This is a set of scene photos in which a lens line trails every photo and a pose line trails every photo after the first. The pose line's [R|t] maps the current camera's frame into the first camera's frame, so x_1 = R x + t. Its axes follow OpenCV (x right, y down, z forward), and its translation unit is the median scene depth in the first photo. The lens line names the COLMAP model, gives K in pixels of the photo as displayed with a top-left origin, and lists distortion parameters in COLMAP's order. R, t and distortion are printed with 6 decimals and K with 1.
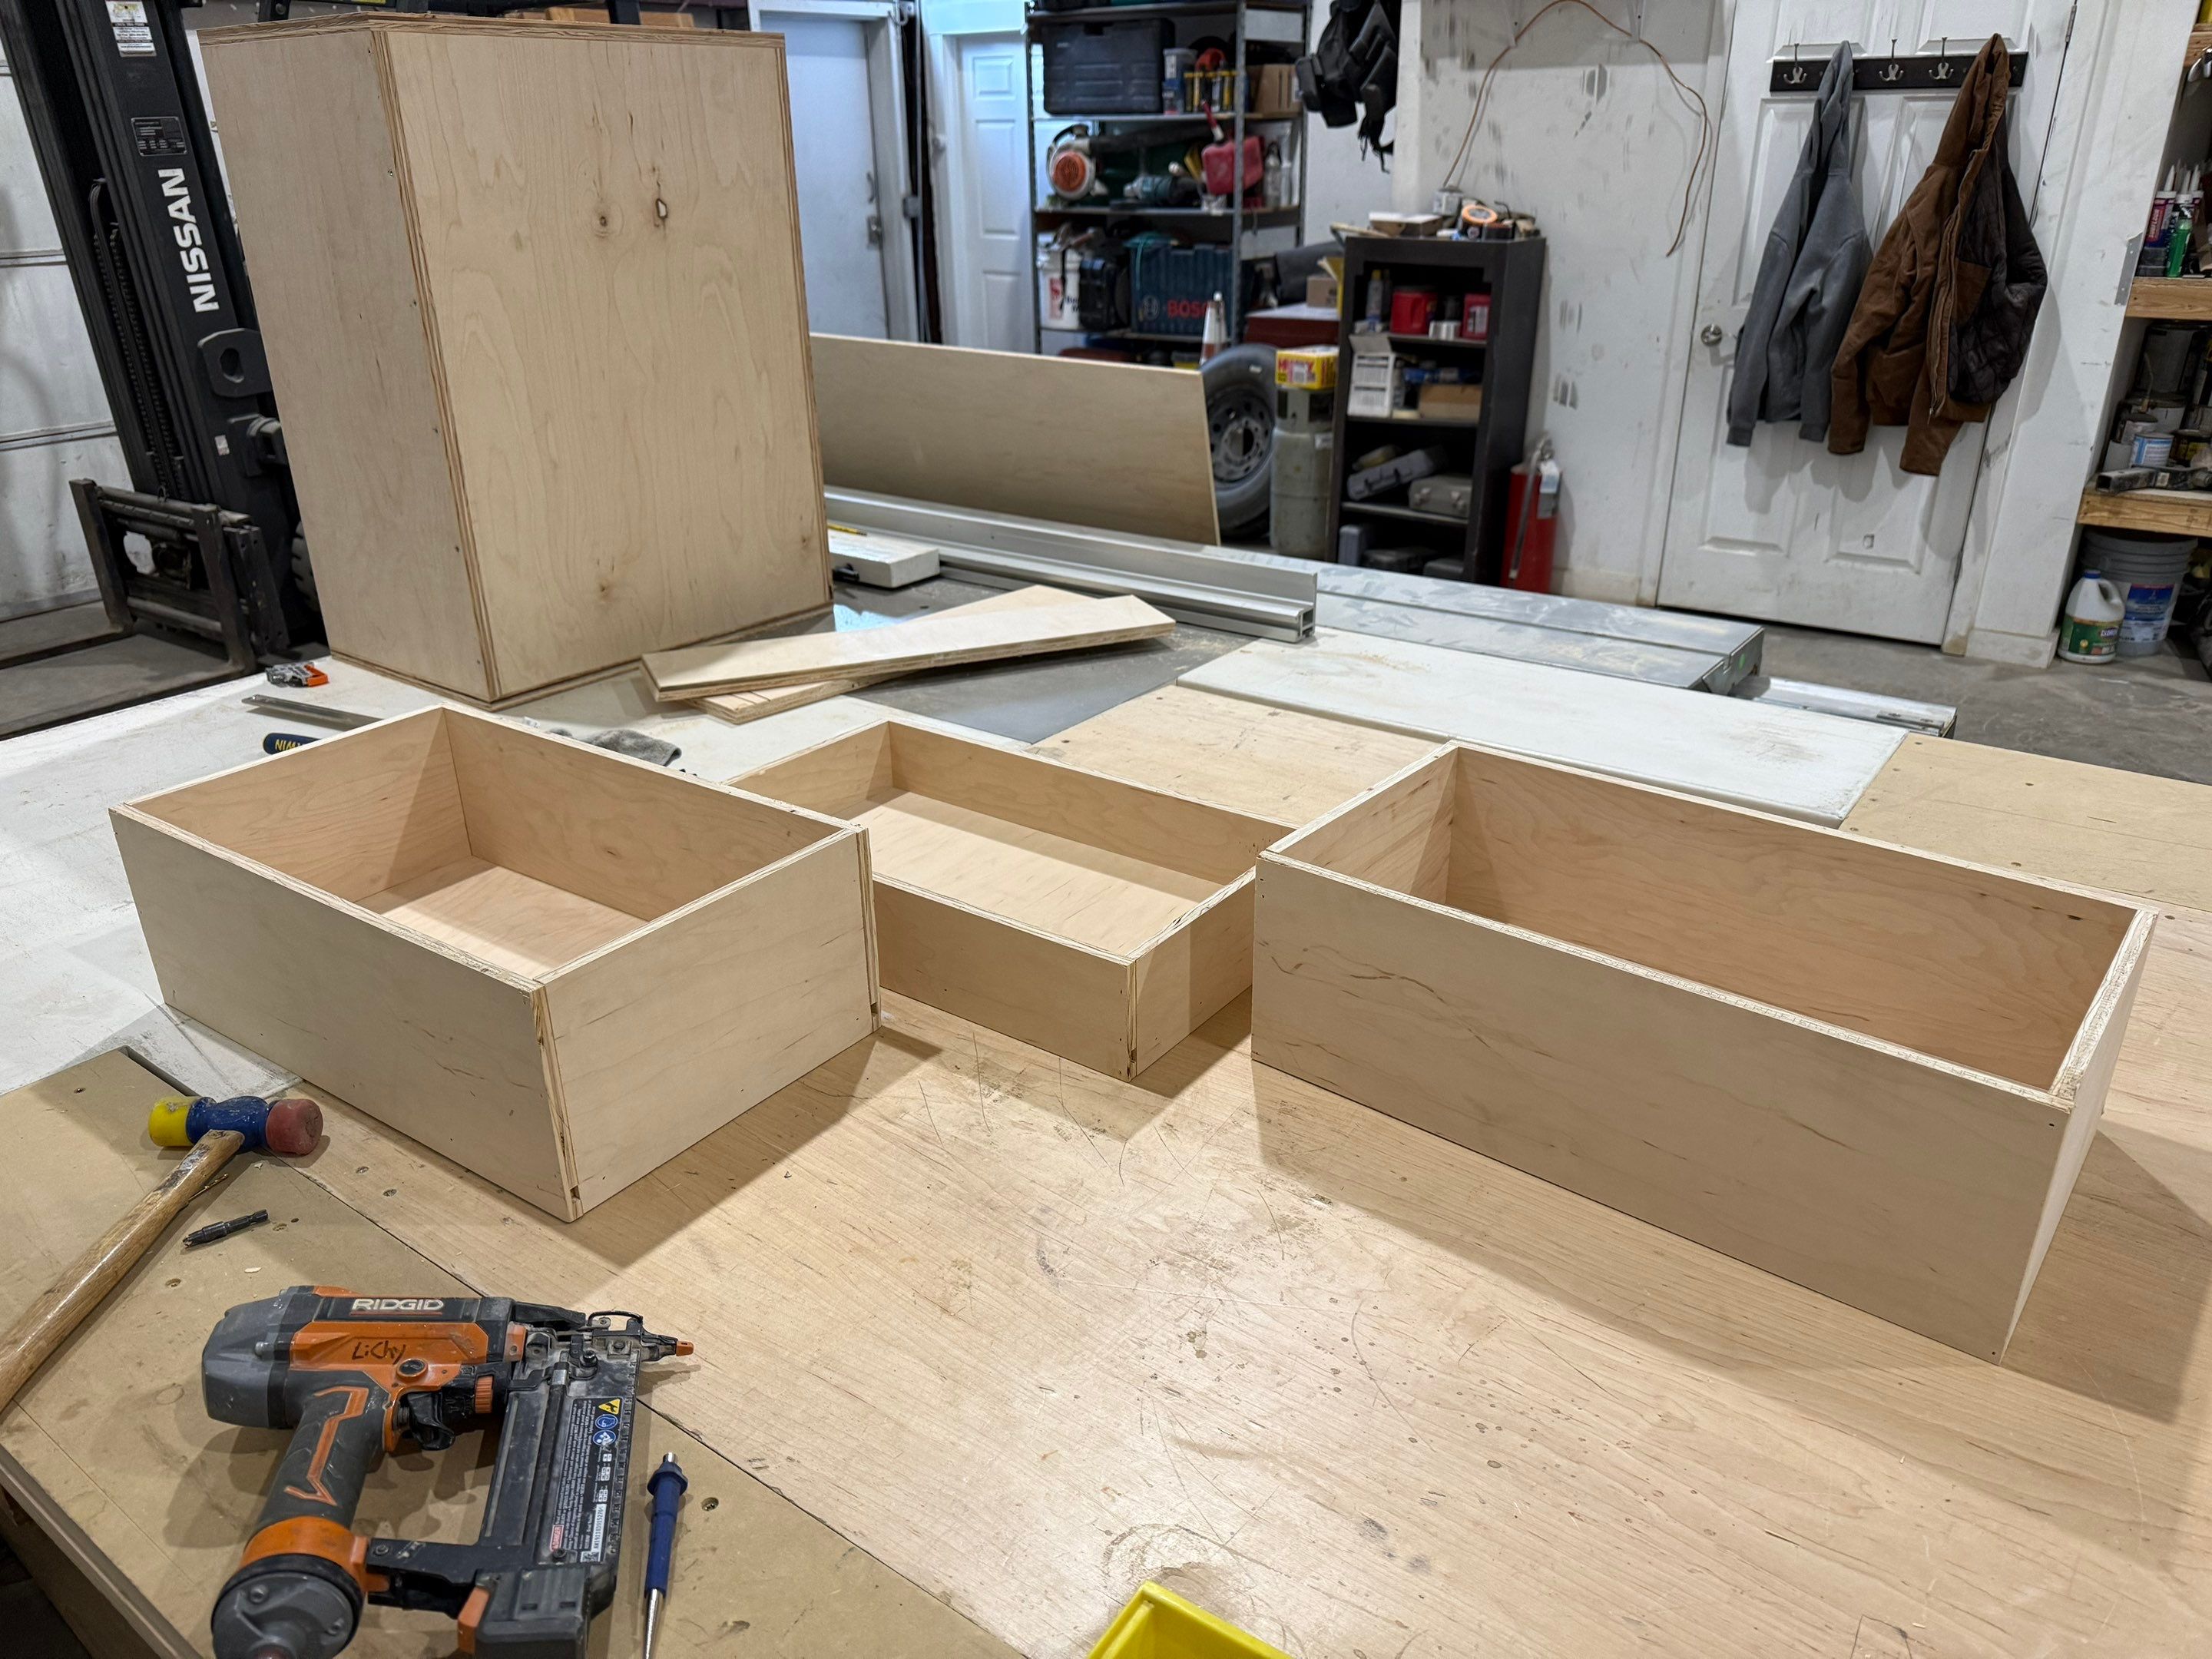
lens RADIAL K [[1571.3, 0, 1077.1], [0, 1571.3, 825.5], [0, 0, 1]] dist [-0.001937, -0.004605]
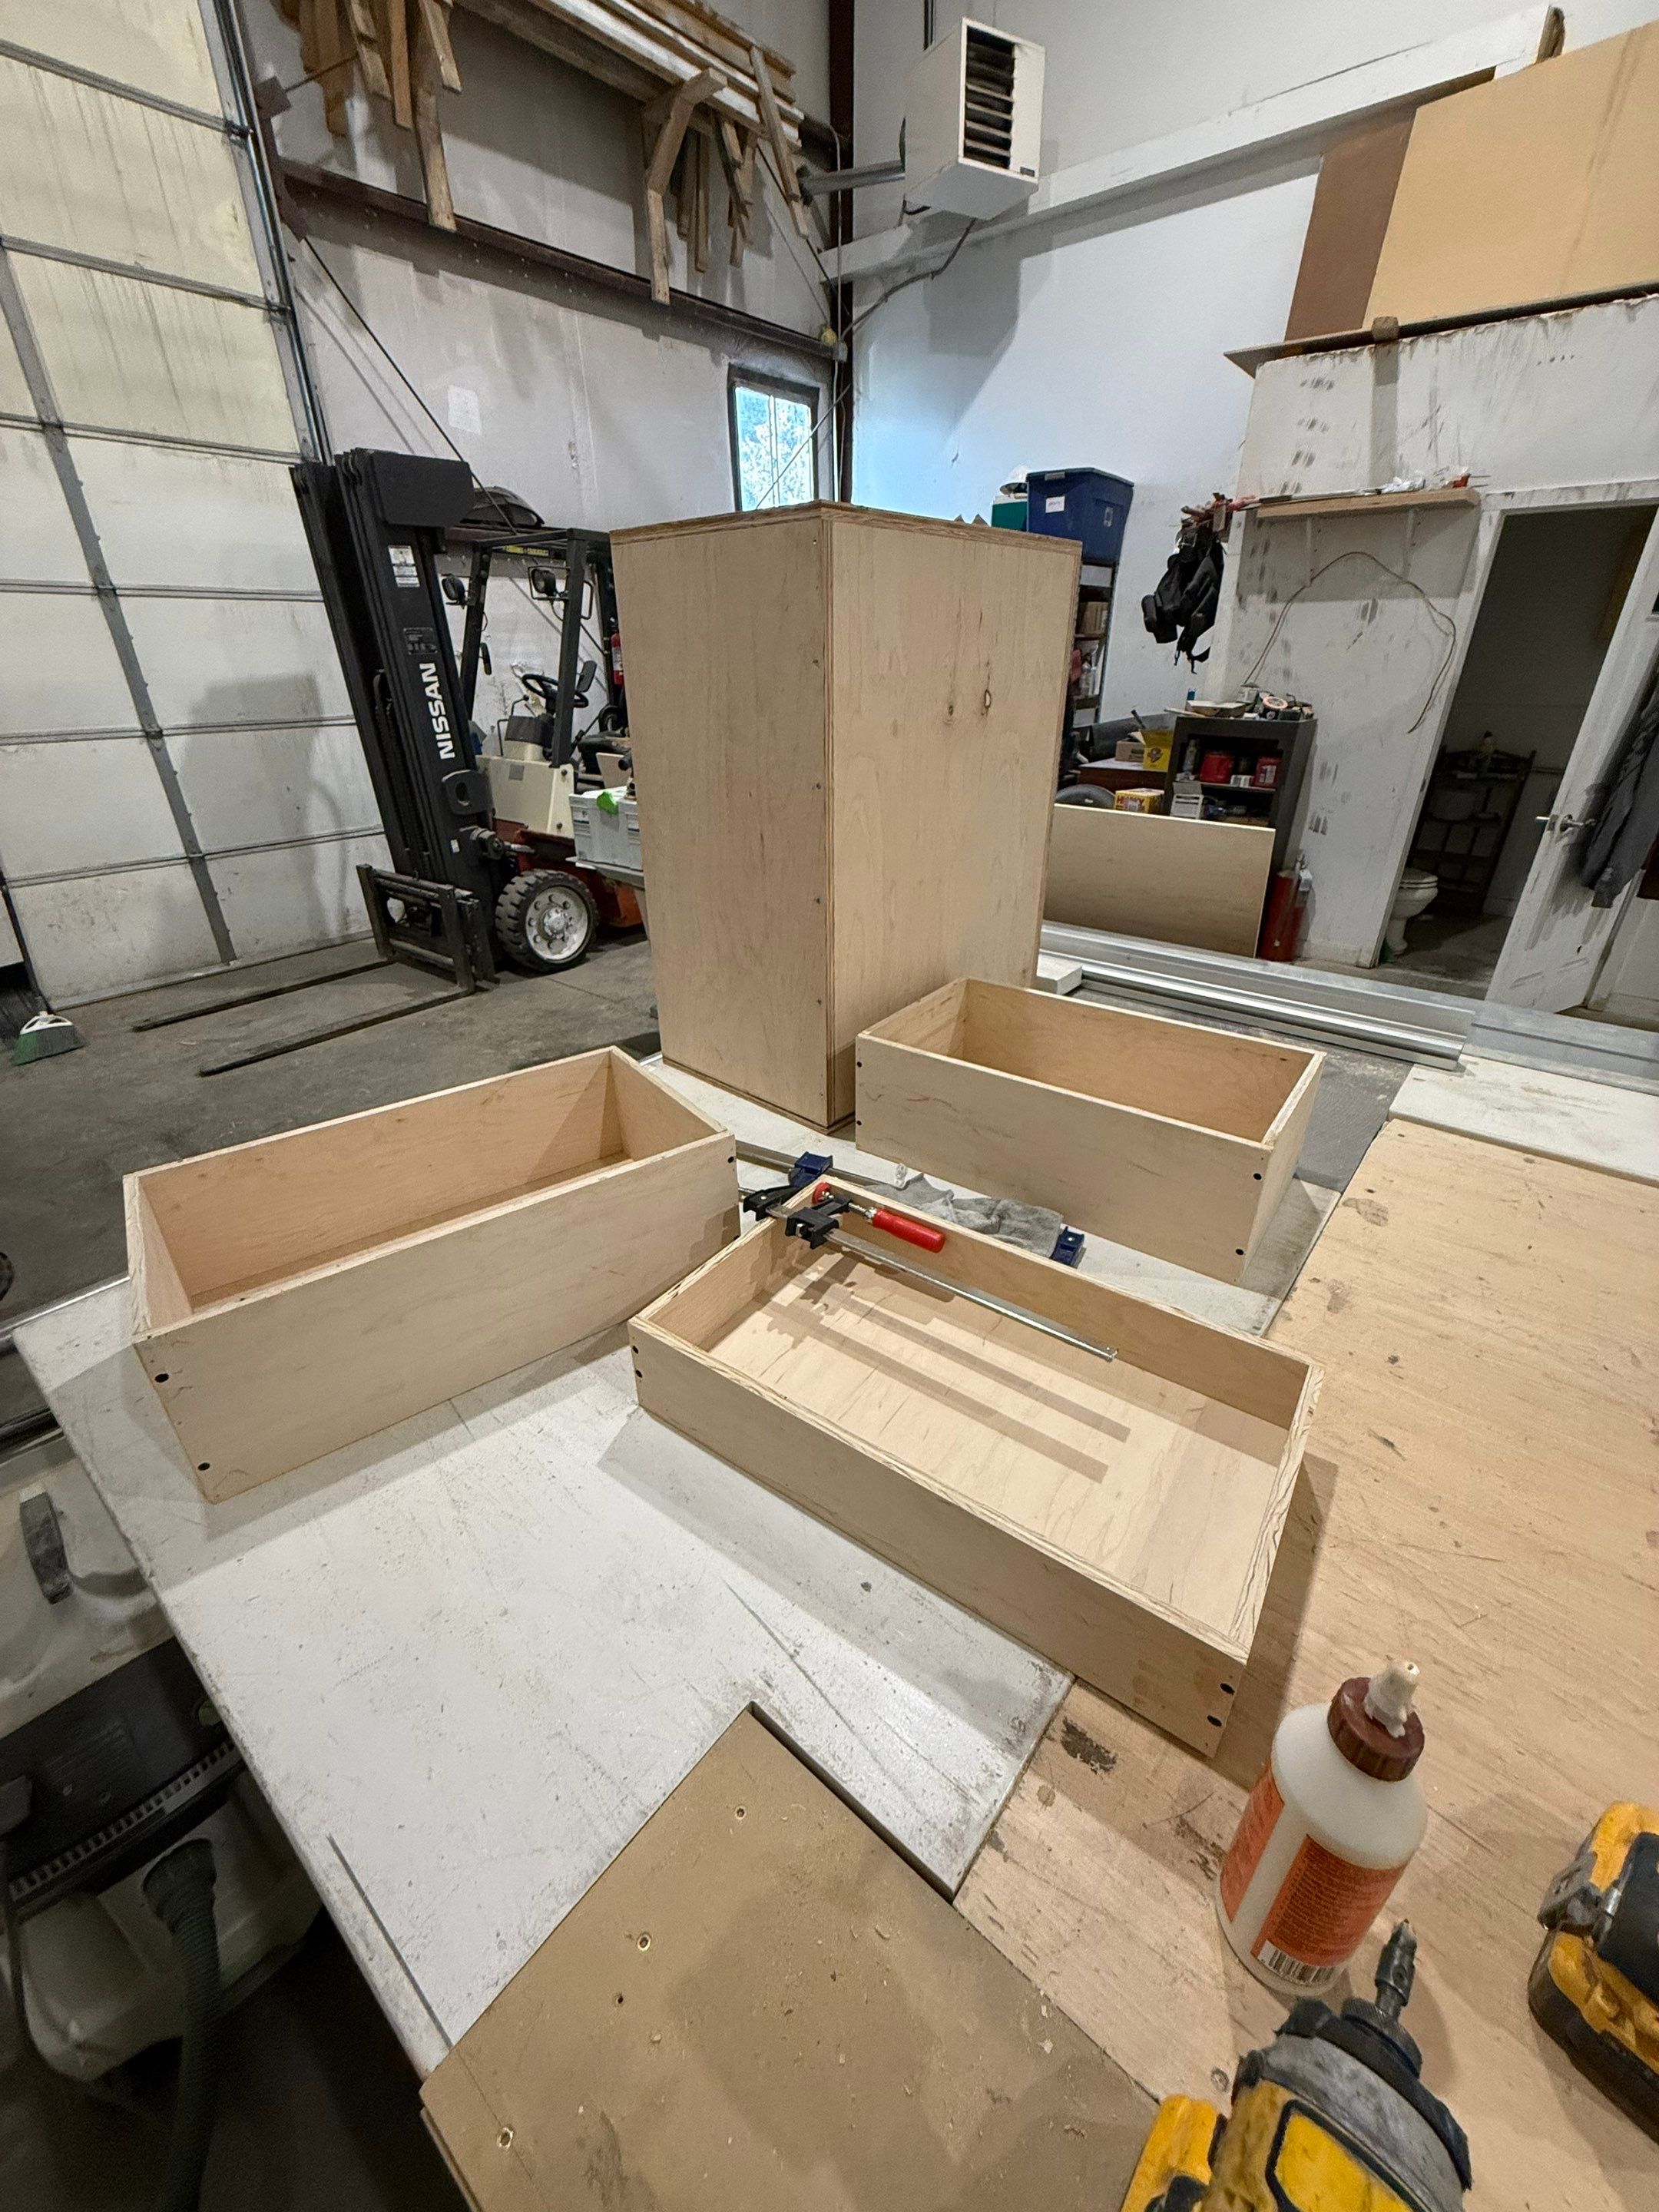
lens RADIAL K [[868.1, 0, 812.2], [0, 868.1, 1090.3], [0, 0, 1]] dist [0.002350, 0.000232]
pose [[0.998650, 0.029033, -0.043073, -0.140697], [-0.026663, 0.998152, 0.054604, -0.054429], [0.044579, -0.053382, 0.997579, 0.135773]]
